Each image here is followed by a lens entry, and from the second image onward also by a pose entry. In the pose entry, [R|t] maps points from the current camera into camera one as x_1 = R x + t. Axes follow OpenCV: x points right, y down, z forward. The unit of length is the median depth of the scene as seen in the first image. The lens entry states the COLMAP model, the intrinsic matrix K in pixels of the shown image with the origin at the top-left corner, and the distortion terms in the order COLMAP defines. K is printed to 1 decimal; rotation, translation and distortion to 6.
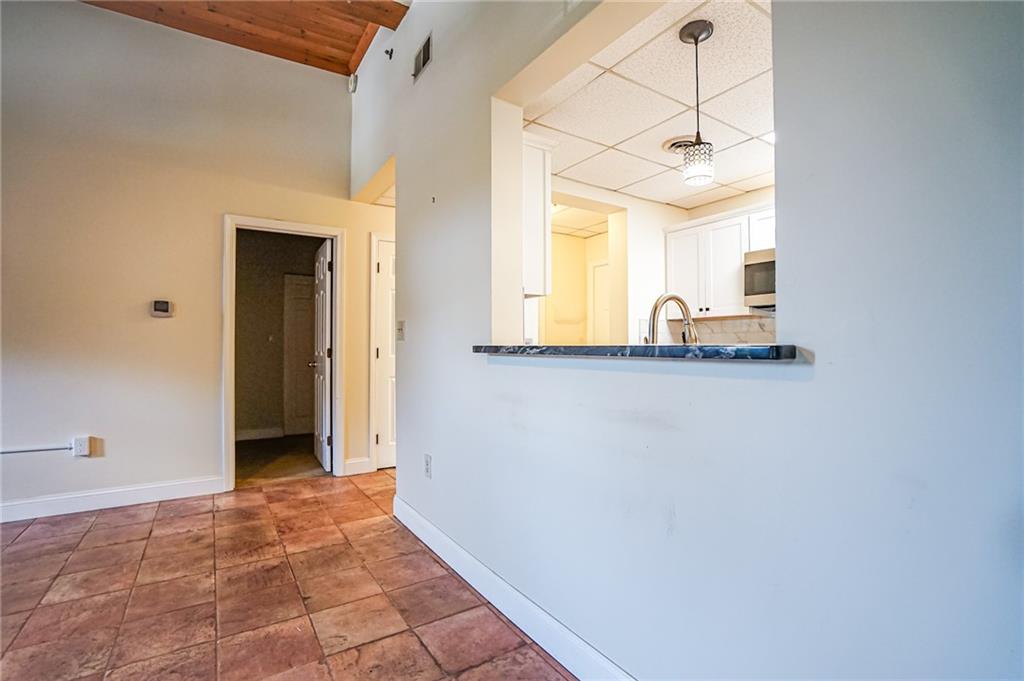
lens RADIAL K [[480.1, 0, 513.1], [0, 480.1, 343.8], [0, 0, 1]] dist [-0.054396, 0.016909]
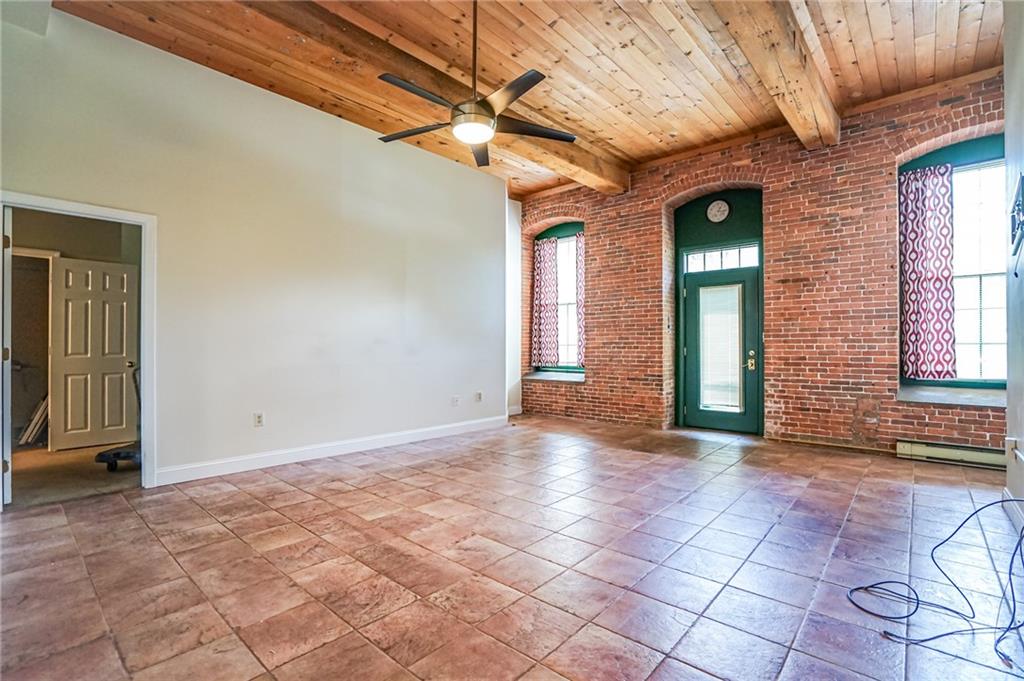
lens RADIAL K [[480.1, 0, 514.5], [0, 480.1, 342.4], [0, 0, 1]] dist [-0.054396, 0.016909]
pose [[-0.963938, 0.000569, -0.266128, -0.648536], [0.004616, 0.999883, -0.014581, 0.018336], [0.266089, -0.015283, -0.963827, 1.942500]]
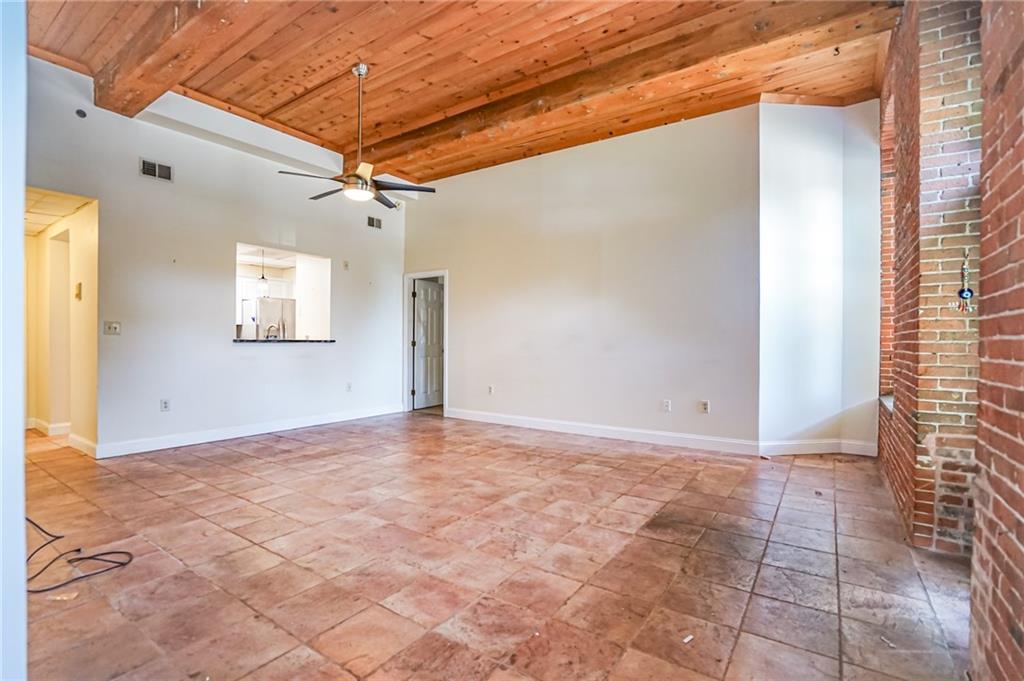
lens RADIAL K [[480.1, 0, 511.7], [0, 480.1, 340.4], [0, 0, 1]] dist [-0.054396, 0.016909]
pose [[-0.369211, 0.002928, 0.929341, -3.221539], [-0.009287, 0.999933, -0.006839, 0.015954], [-0.929299, -0.011155, -0.369159, 0.612238]]
